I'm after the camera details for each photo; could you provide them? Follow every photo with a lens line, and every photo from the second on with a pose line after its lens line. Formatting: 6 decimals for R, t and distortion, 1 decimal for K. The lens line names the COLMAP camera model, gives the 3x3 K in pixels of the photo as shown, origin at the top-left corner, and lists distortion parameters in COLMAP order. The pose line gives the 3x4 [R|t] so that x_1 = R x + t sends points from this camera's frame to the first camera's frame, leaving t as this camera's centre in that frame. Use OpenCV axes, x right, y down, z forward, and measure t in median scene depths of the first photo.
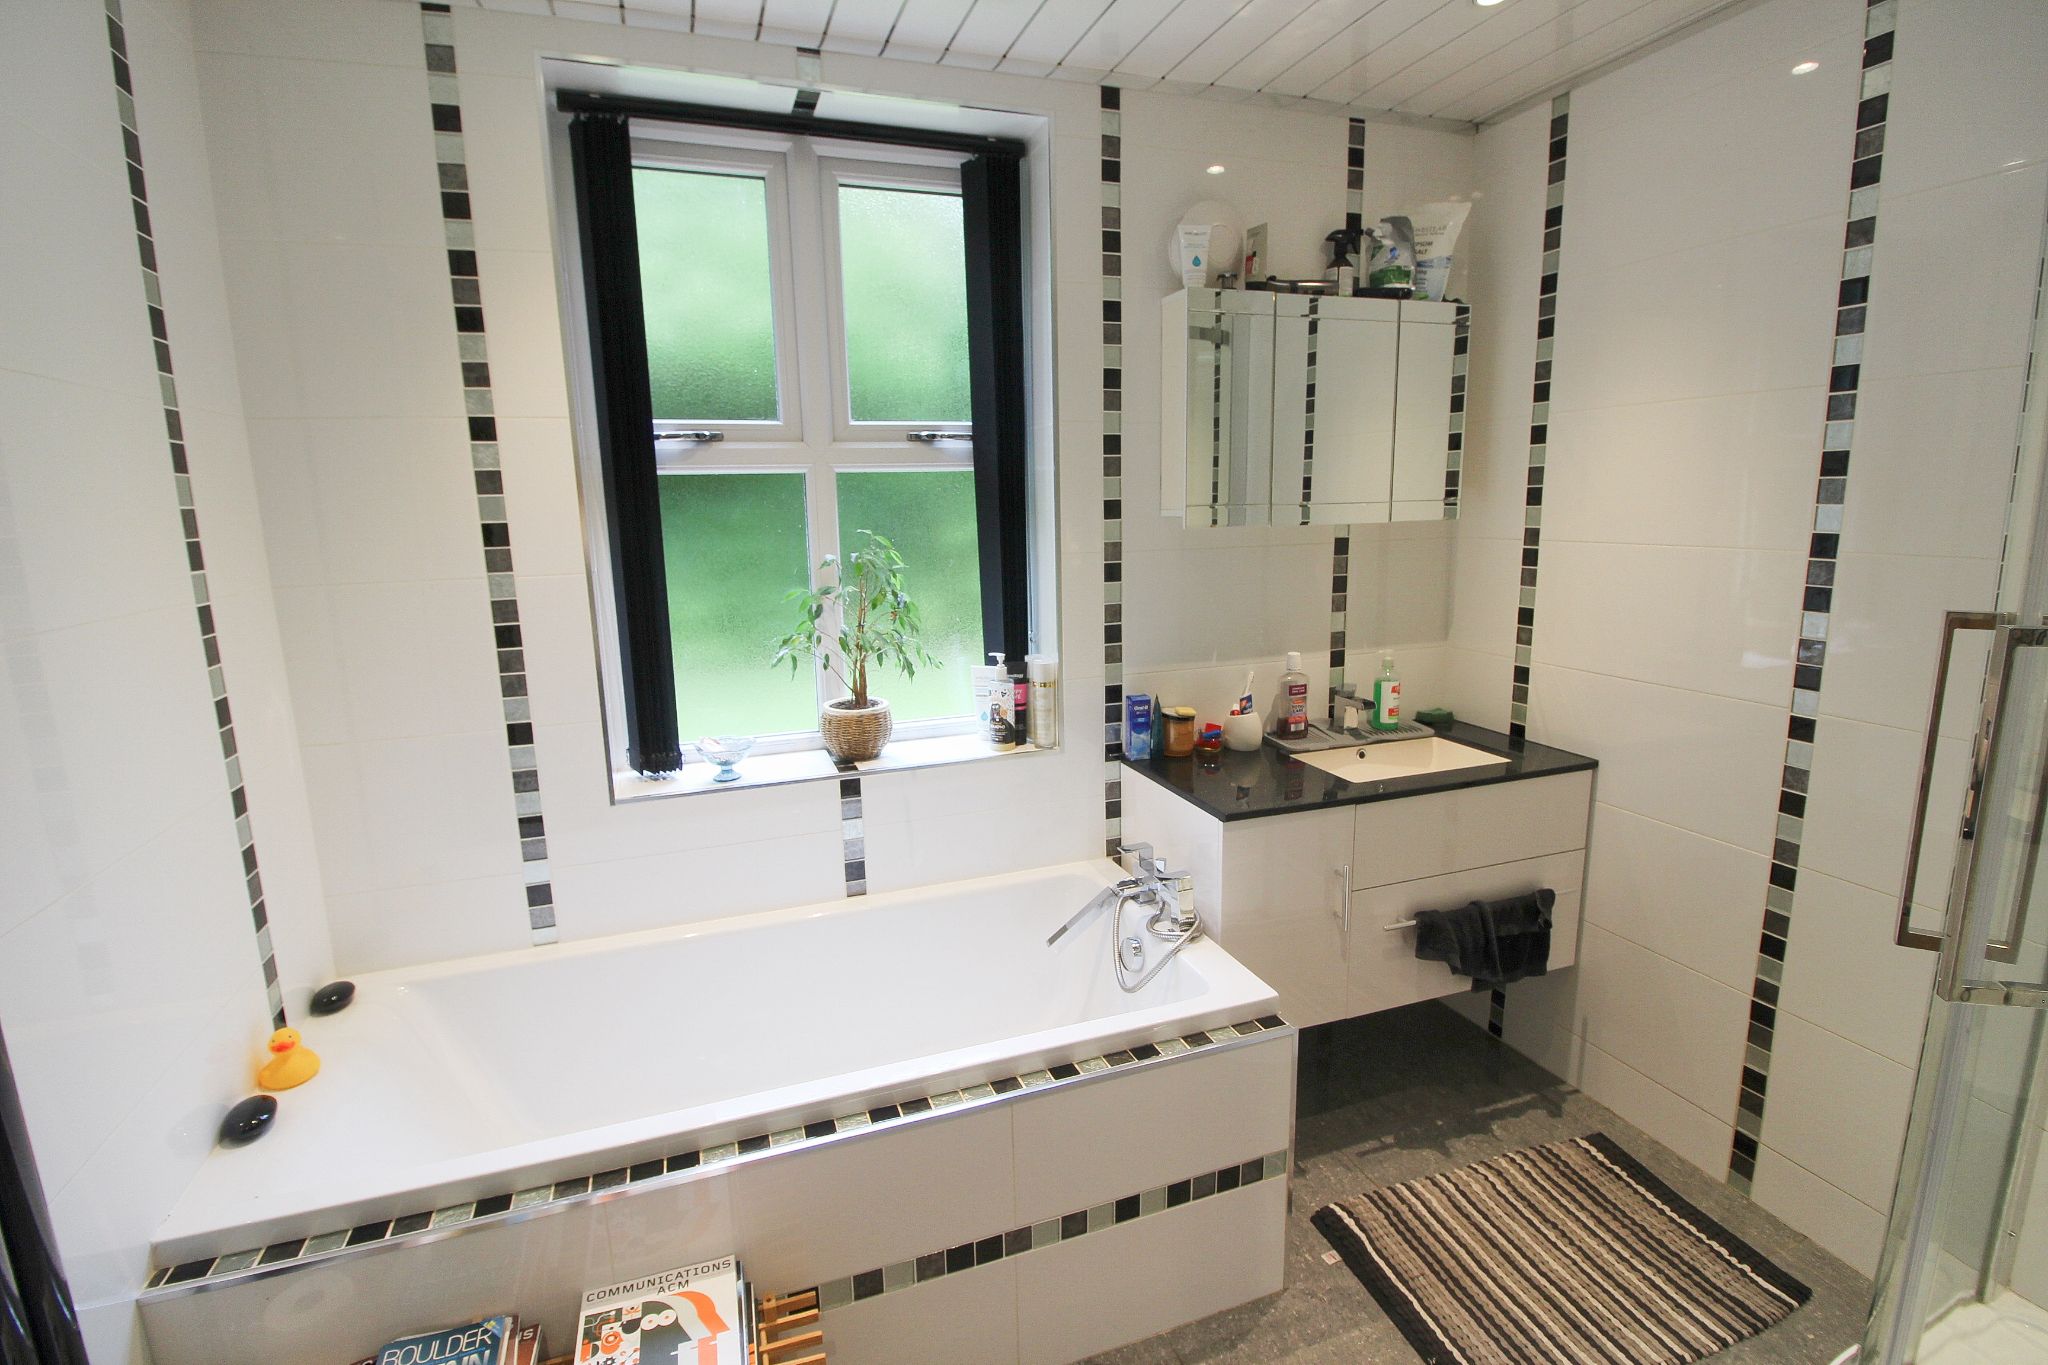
lens RADIAL K [[942.9, 0, 1014.5], [0, 942.9, 680.6], [0, 0, 1]] dist [-0.001911, -0.011862]
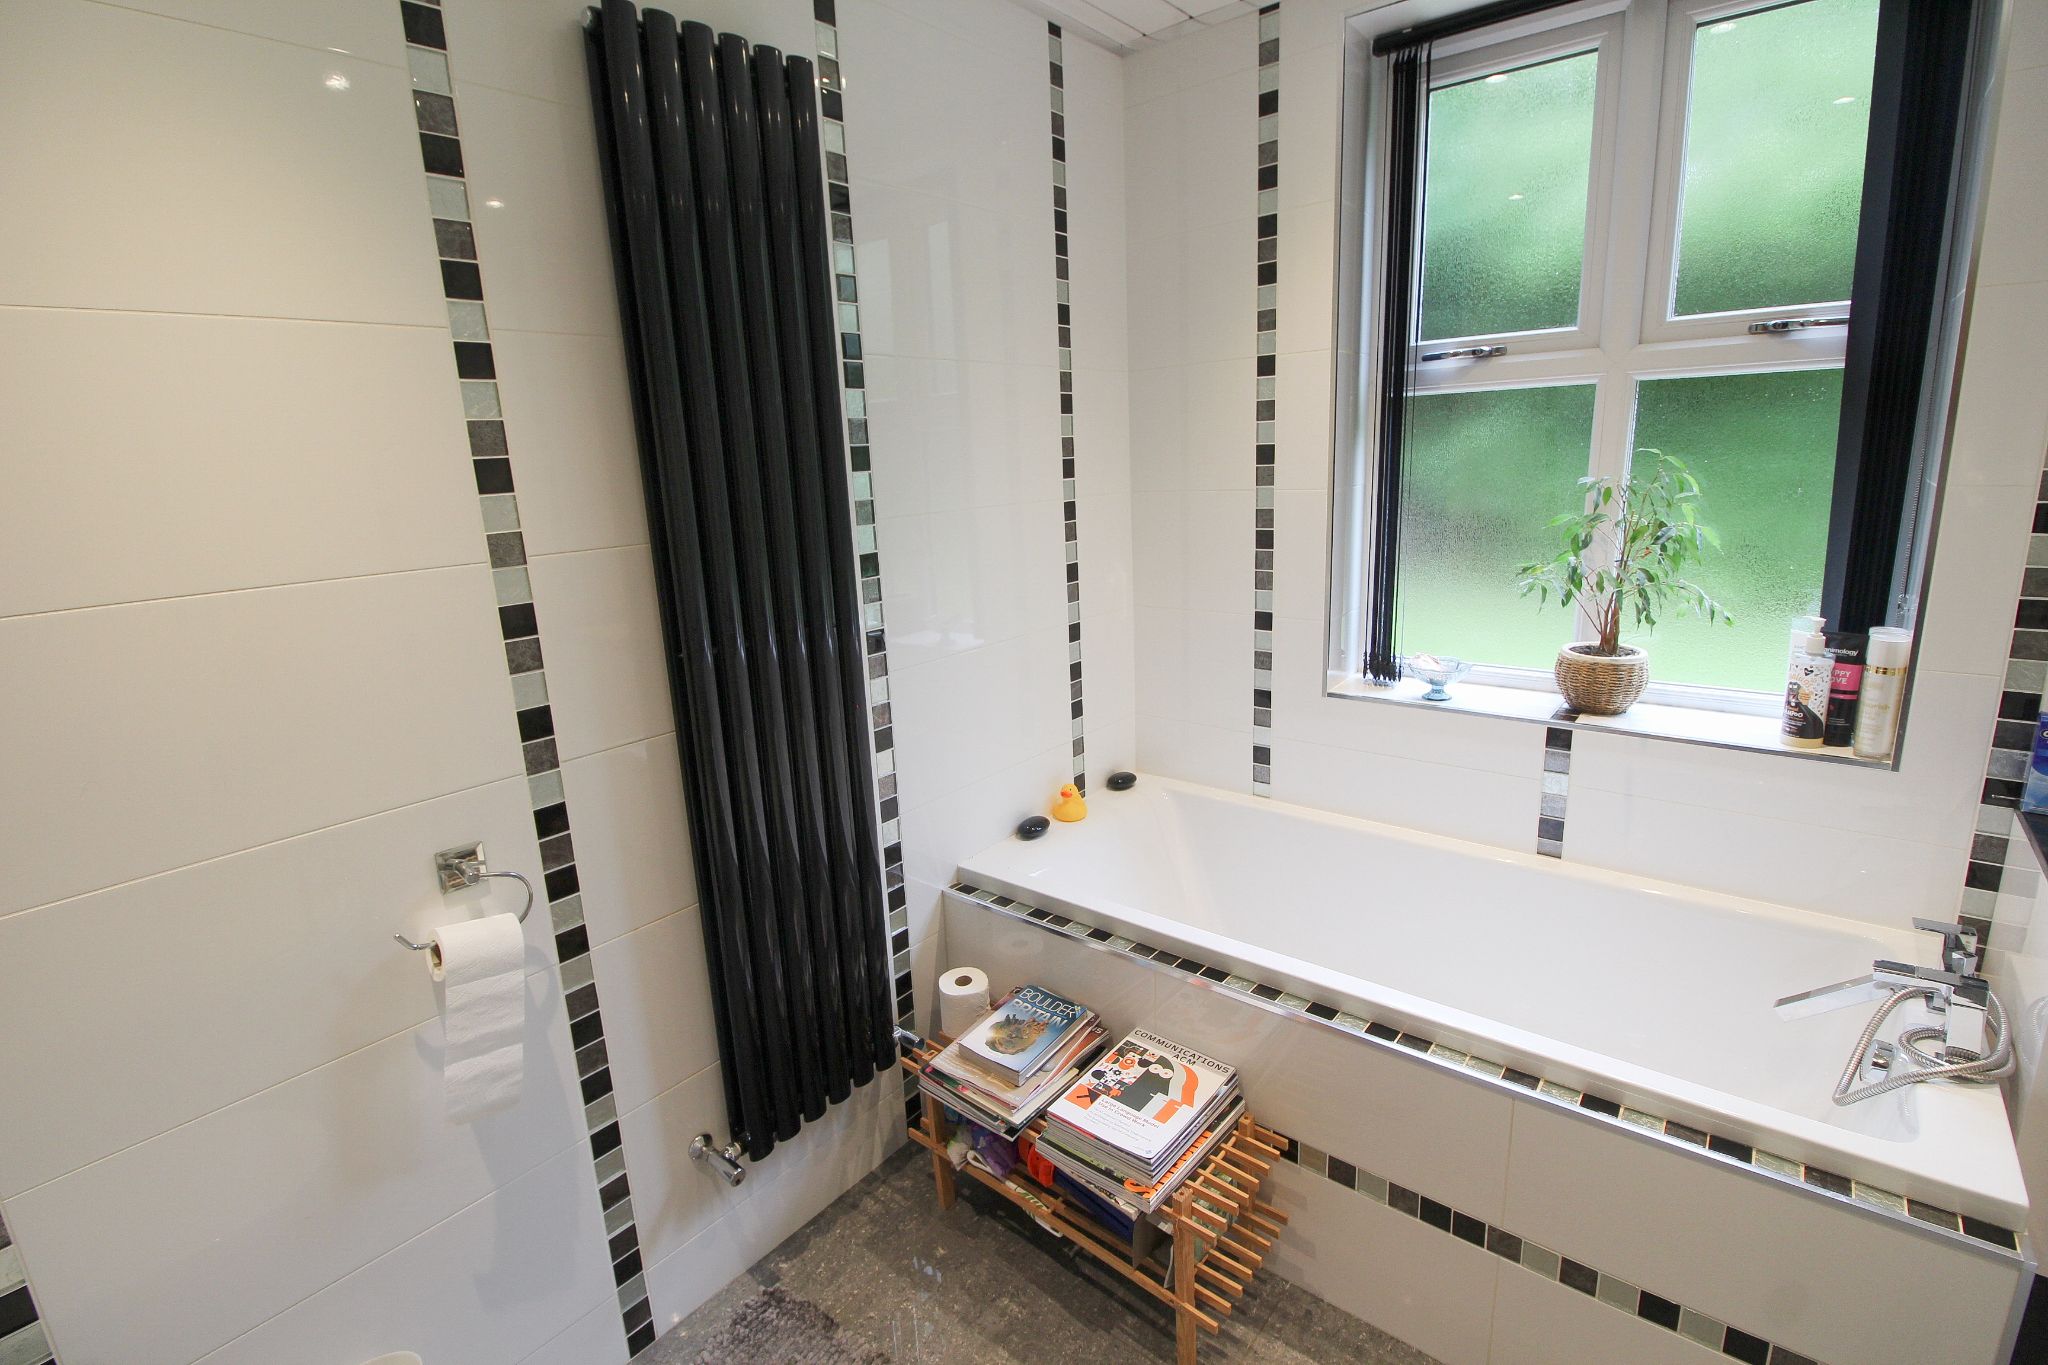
lens RADIAL K [[942.9, 0, 1013.4], [0, 942.9, 681.6], [0, 0, 1]] dist [-0.001911, -0.011862]
pose [[0.514799, 0.203108, -0.832904, 0.293137], [-0.125370, 0.978922, 0.161227, -0.019415], [0.848094, 0.021422, 0.529412, 0.072760]]
